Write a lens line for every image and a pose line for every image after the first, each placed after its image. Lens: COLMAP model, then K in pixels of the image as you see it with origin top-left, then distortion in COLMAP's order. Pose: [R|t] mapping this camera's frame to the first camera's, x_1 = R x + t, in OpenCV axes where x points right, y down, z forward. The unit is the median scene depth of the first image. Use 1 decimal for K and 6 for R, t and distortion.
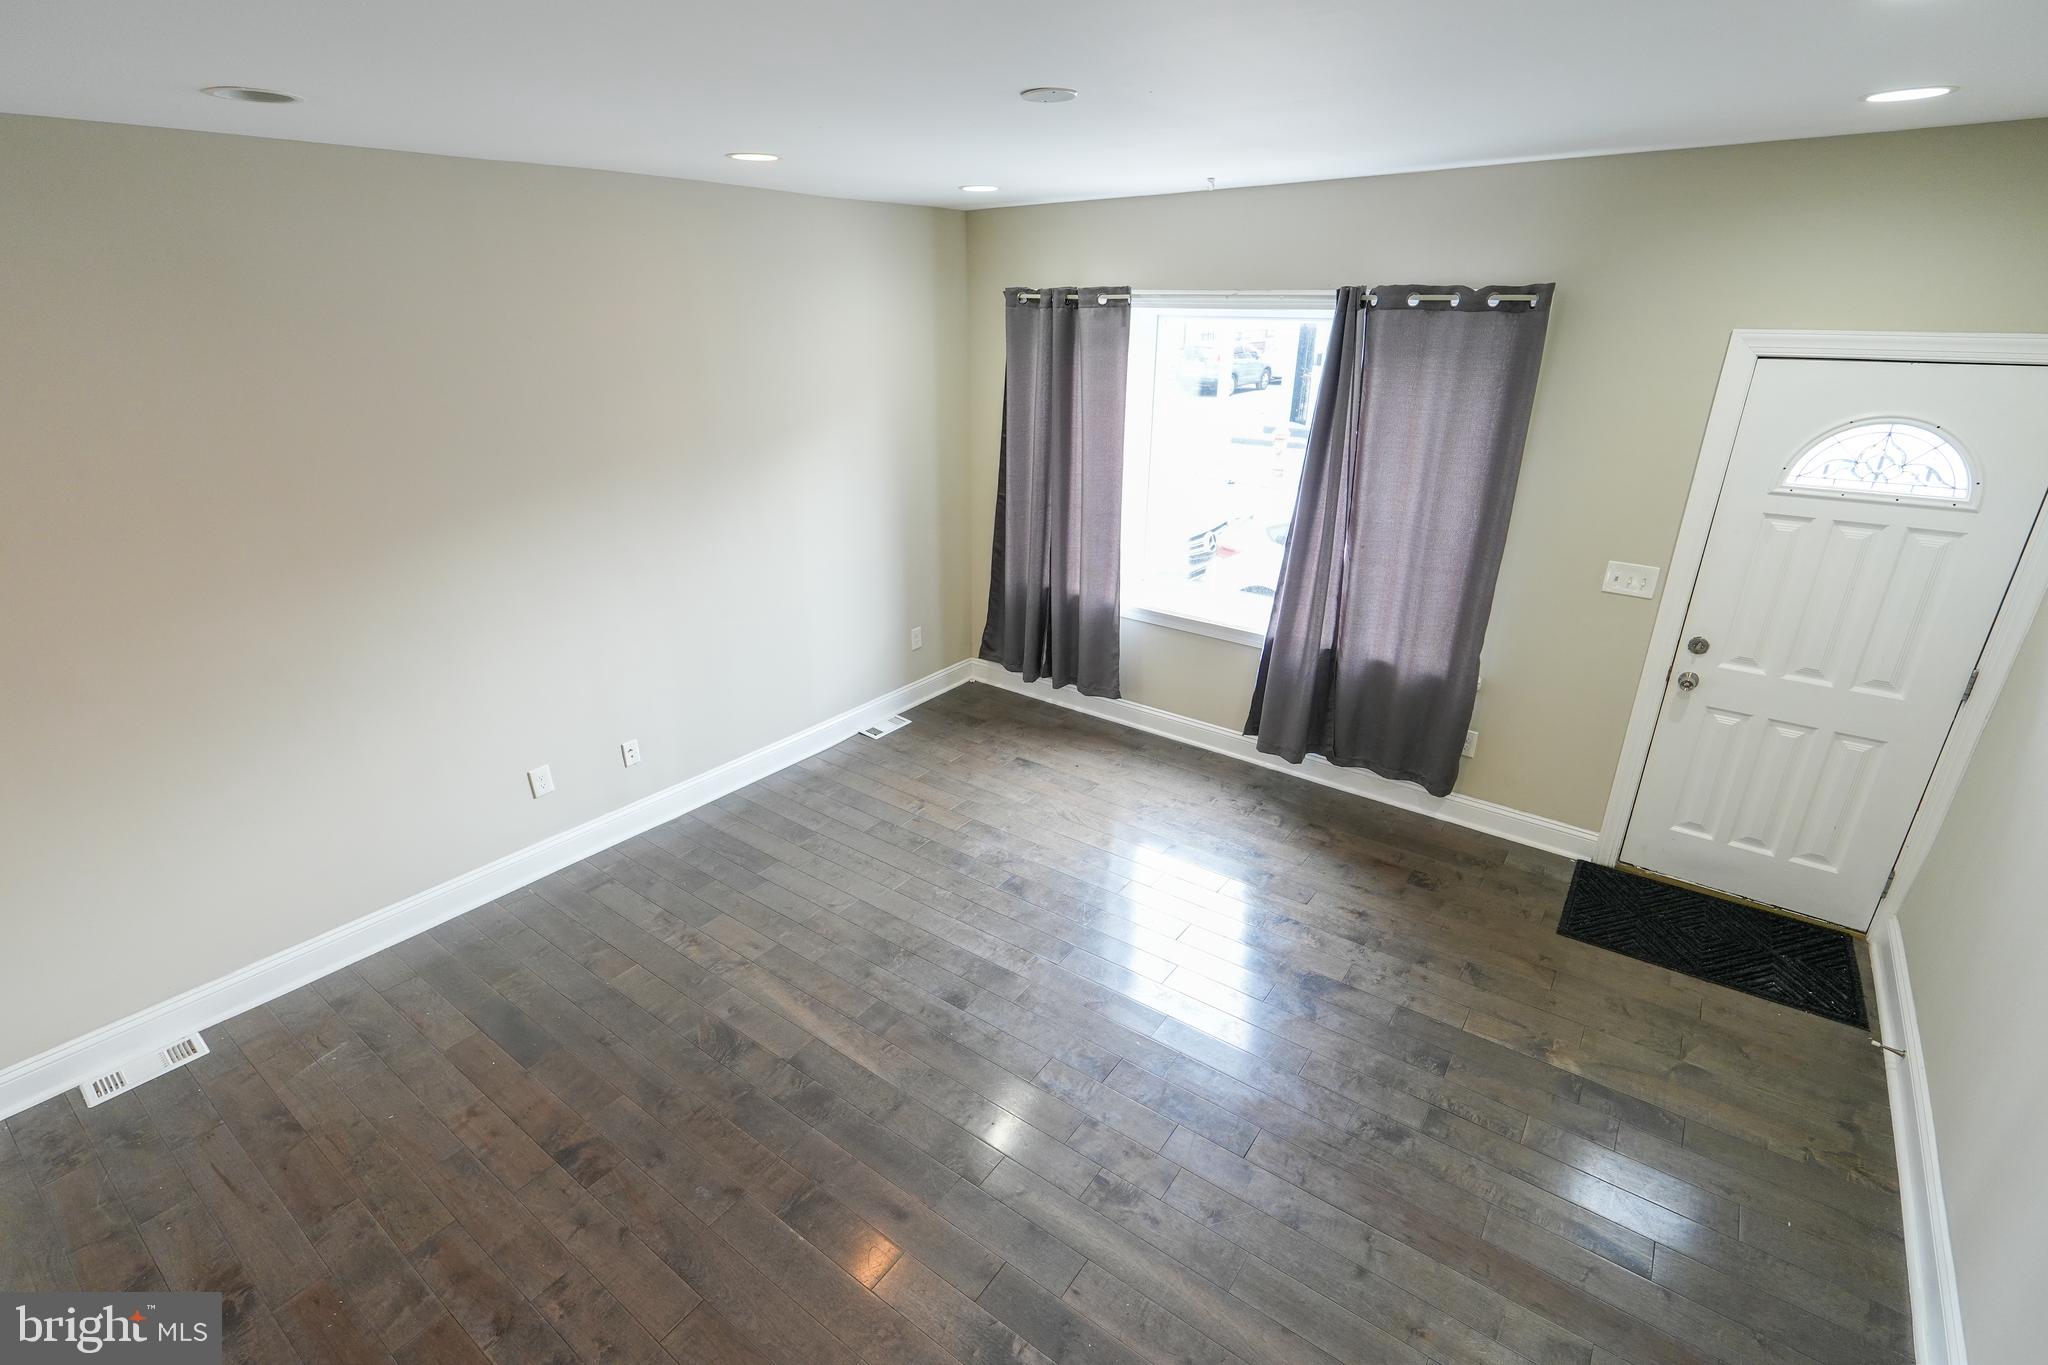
lens RADIAL K [[942.5, 0, 1024.0], [0, 942.5, 682.5], [0, 0, 1]] dist [0.000926, 0.000431]
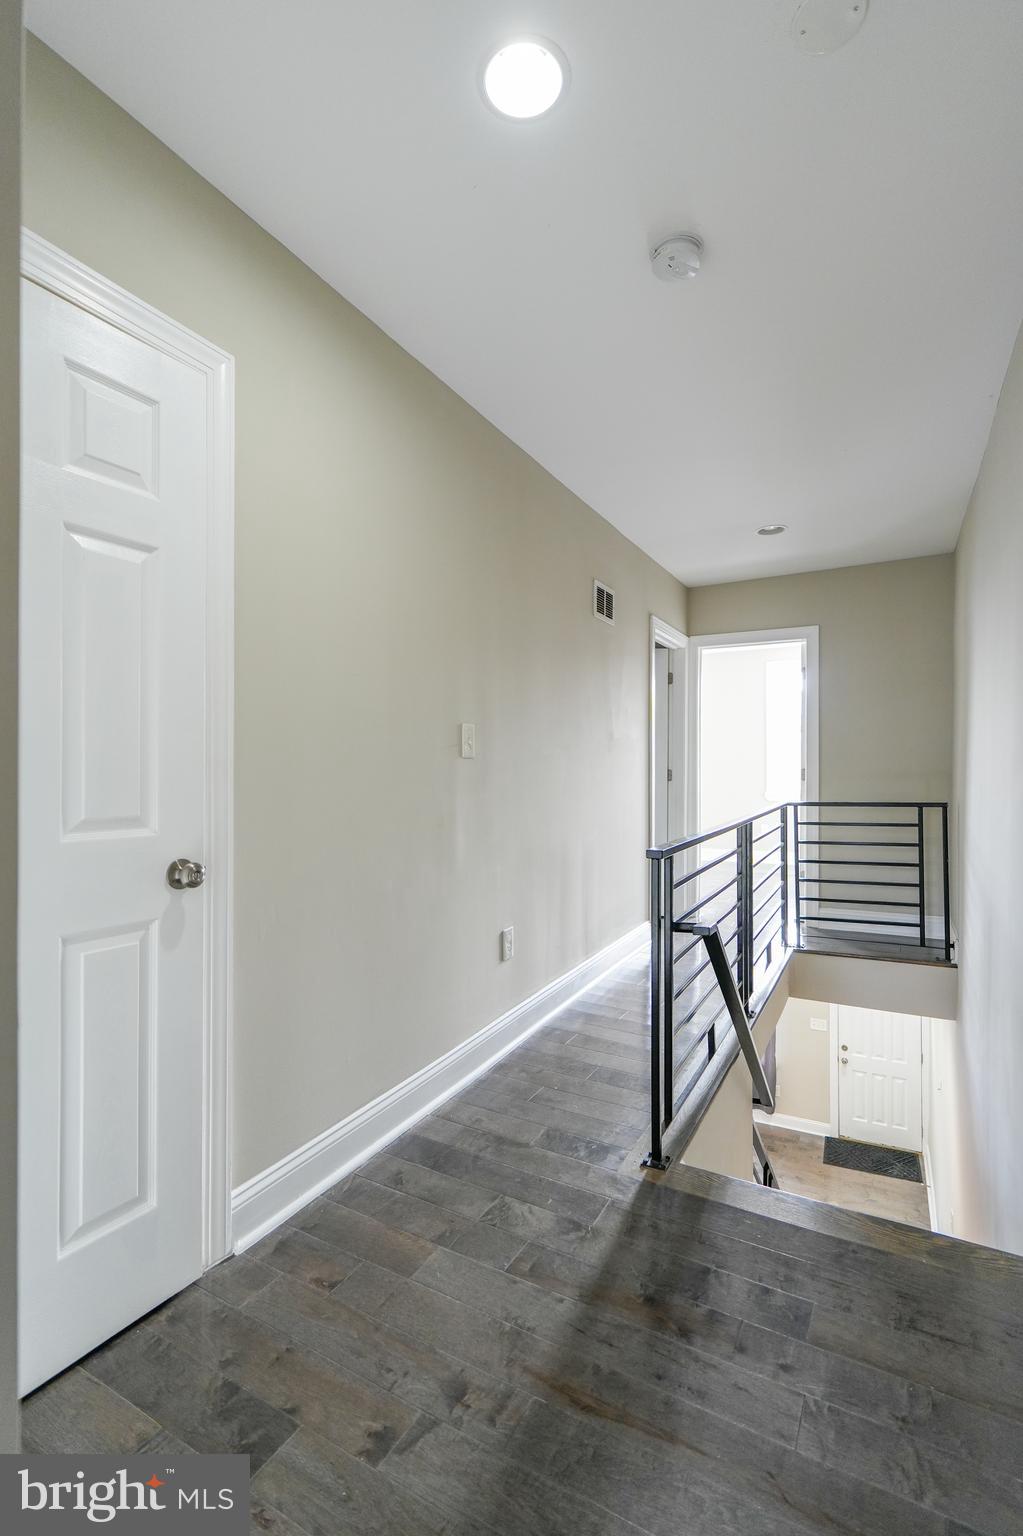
lens RADIAL K [[719.2, 0, 511.5], [0, 719.2, 768.0], [0, 0, 1]] dist [0.000834, 0.000190]
pose [[0.985850, 0.001876, 0.167618, -0.586390], [0.063036, 0.922393, -0.381074, -0.046889], [-0.155324, 0.386247, 0.909223, -1.038686]]
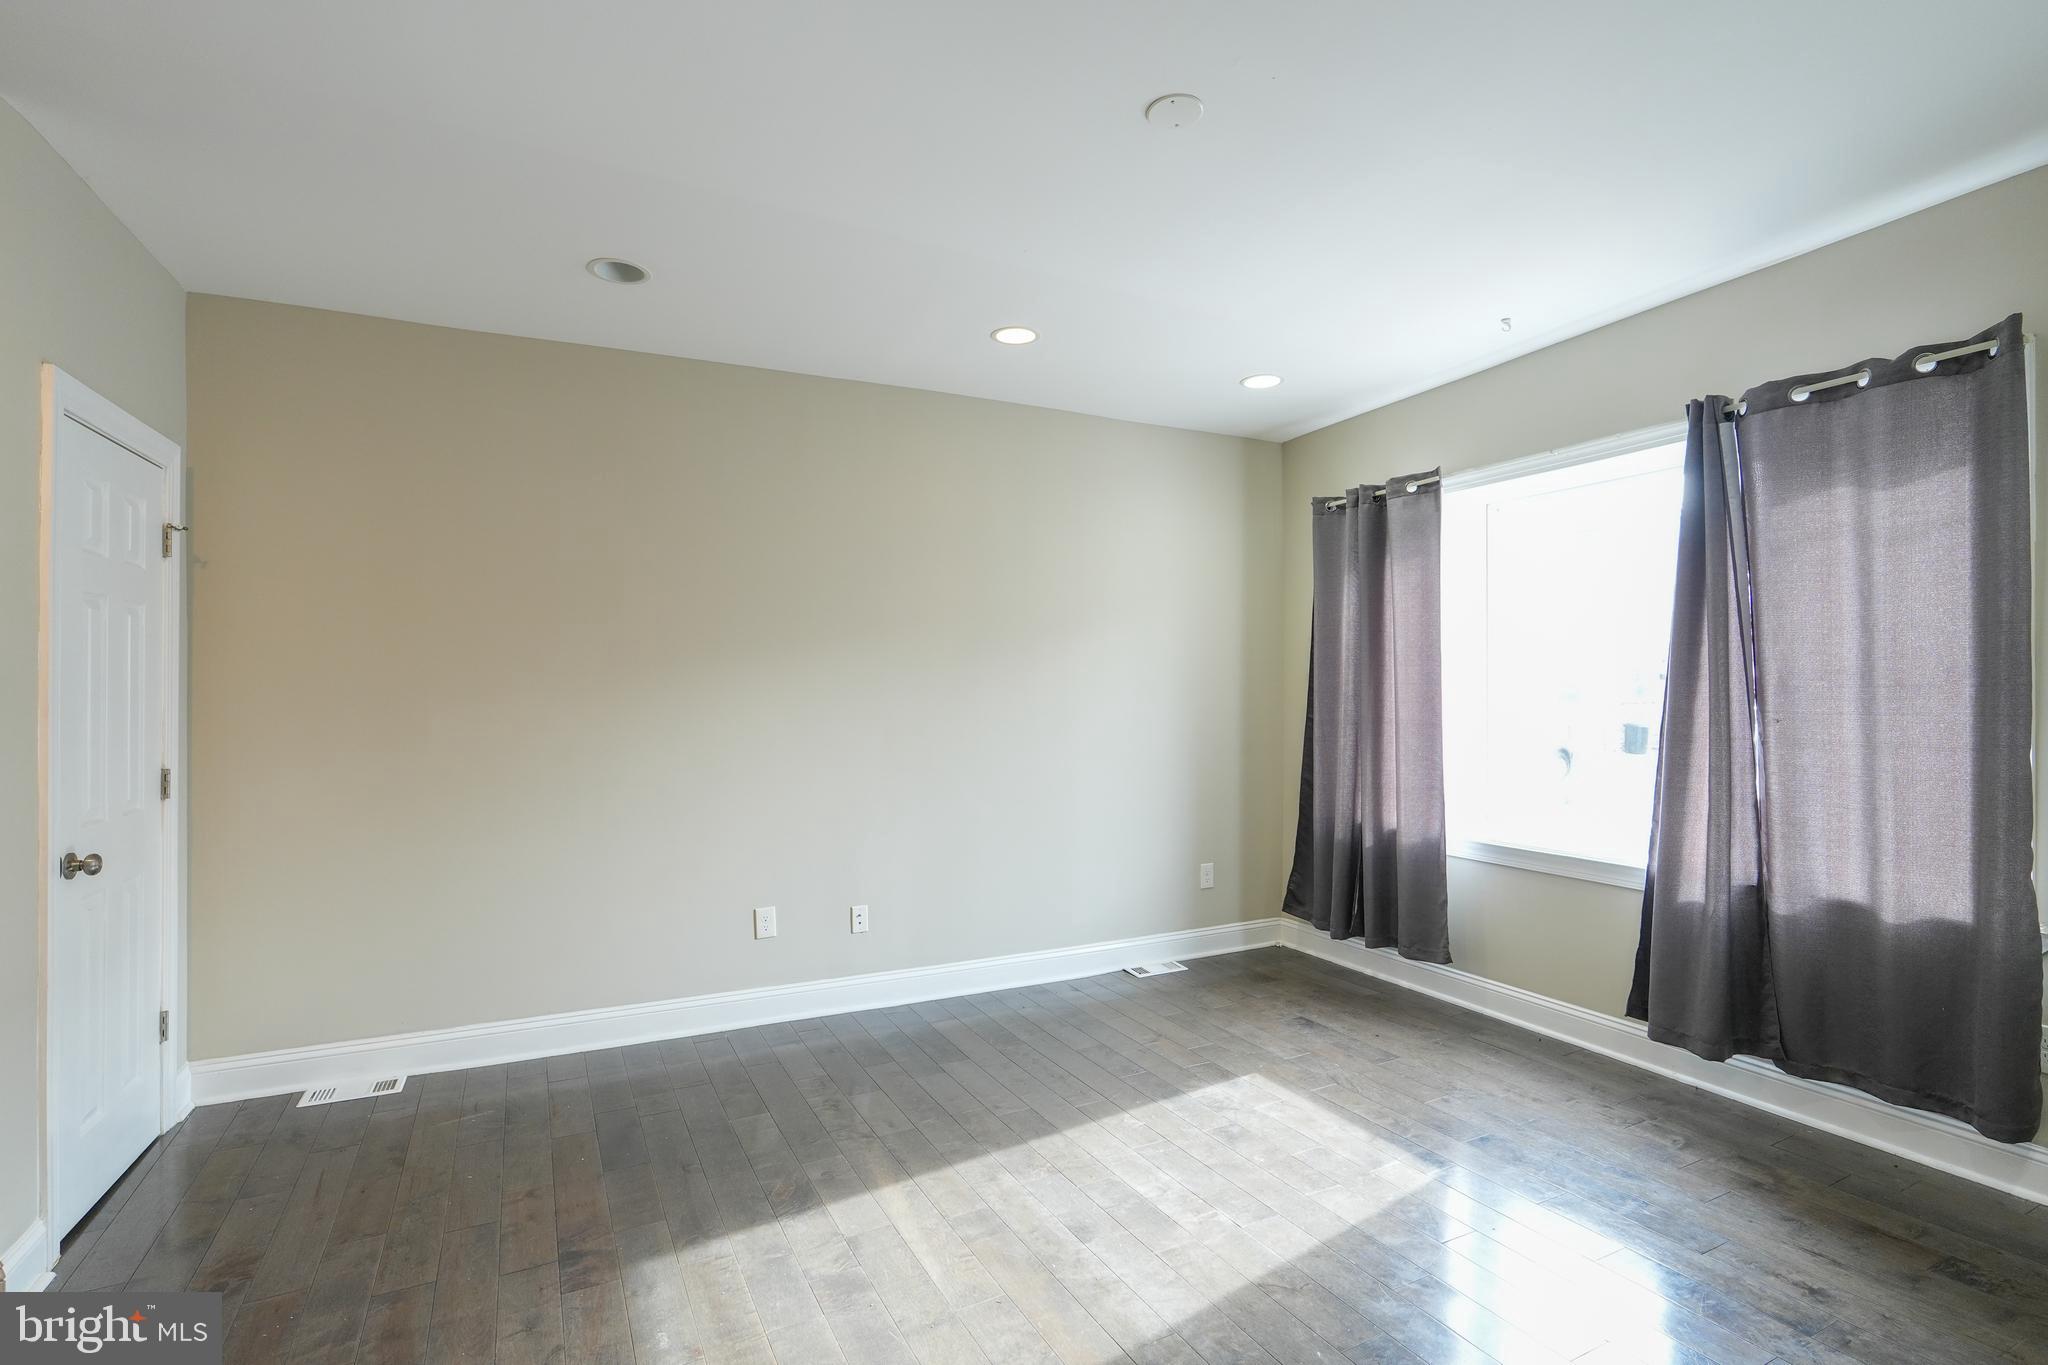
lens RADIAL K [[959.0, 0, 1019.7], [0, 959.0, 678.6], [0, 0, 1]] dist [0.000834, 0.000190]
pose [[0.894913, -0.010077, -0.446128, 0.170573], [-0.166221, 0.920272, -0.354219, 0.169679], [0.414128, 0.391151, 0.821888, 0.166131]]
